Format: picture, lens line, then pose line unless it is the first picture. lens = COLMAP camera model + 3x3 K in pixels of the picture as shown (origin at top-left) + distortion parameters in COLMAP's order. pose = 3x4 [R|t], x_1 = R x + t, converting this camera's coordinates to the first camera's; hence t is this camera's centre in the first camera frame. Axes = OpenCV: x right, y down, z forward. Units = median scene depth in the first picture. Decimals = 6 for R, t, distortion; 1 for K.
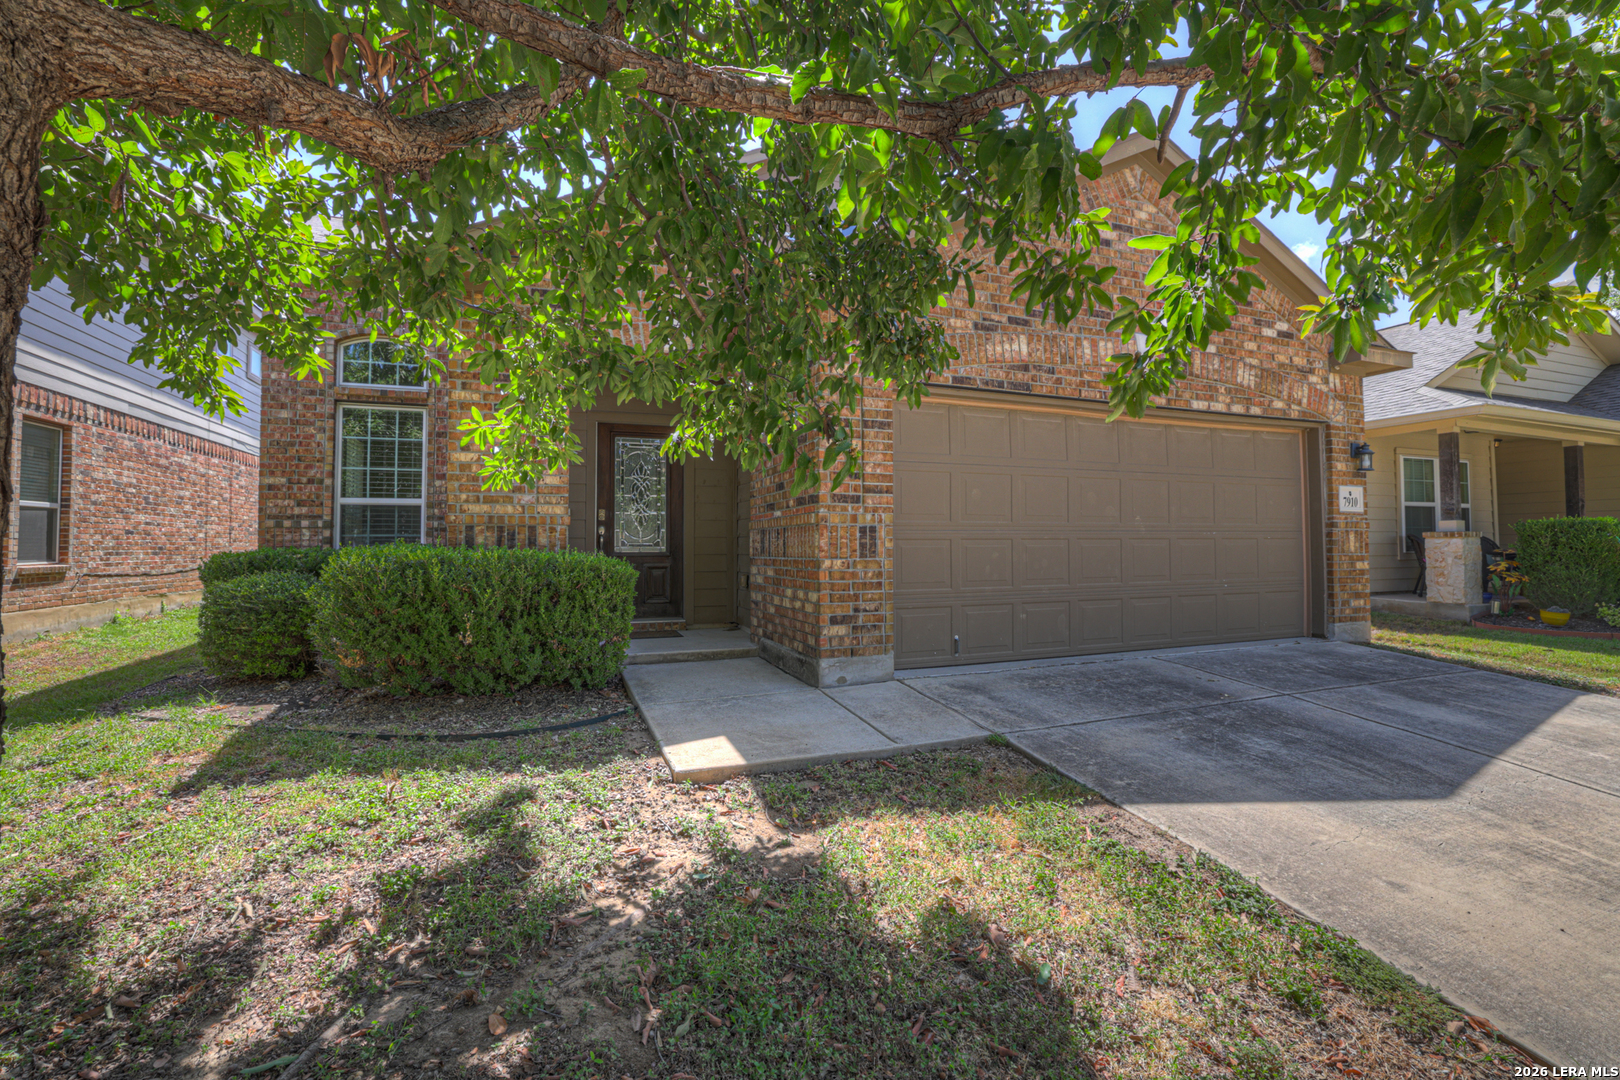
lens RADIAL K [[679.8, 0, 798.1], [0, 679.8, 530.6], [0, 0, 1]] dist [-0.007267, 0.001518]
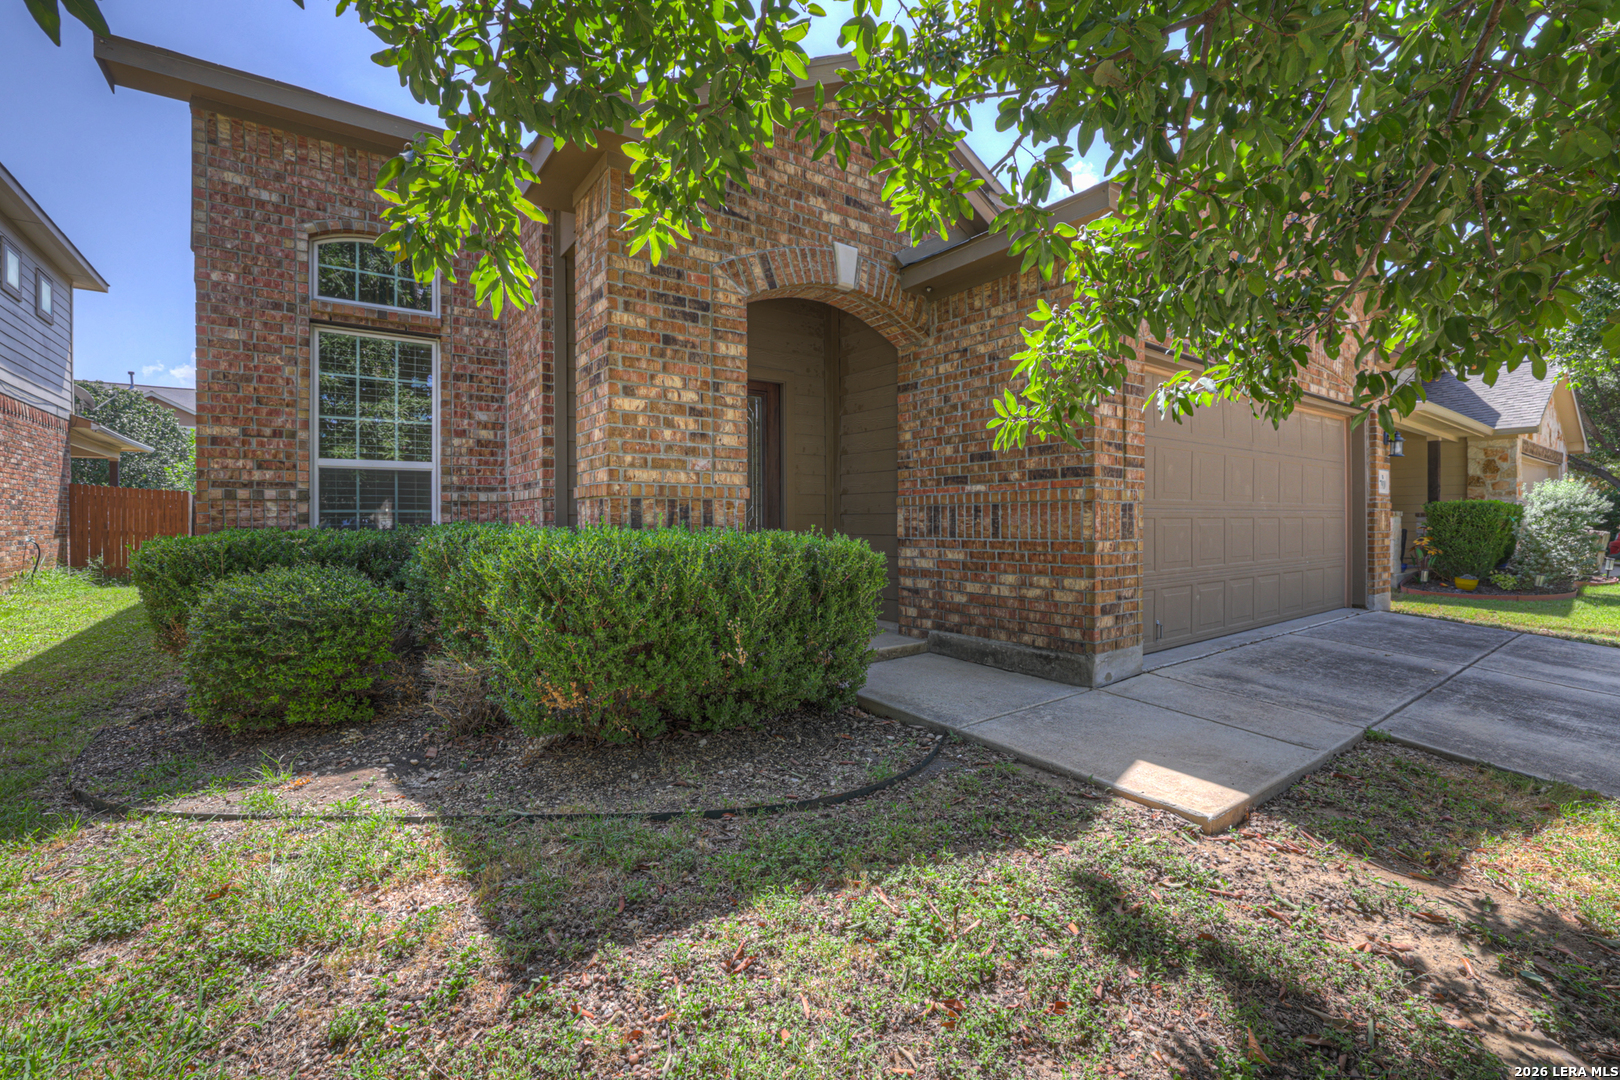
lens RADIAL K [[679.8, 0, 813.5], [0, 679.8, 529.4], [0, 0, 1]] dist [-0.007267, 0.001518]
pose [[0.964003, -0.002948, 0.265874, -0.478479], [-0.005011, 0.999560, 0.029252, 0.003586], [-0.265843, -0.029531, 0.963564, 0.228058]]
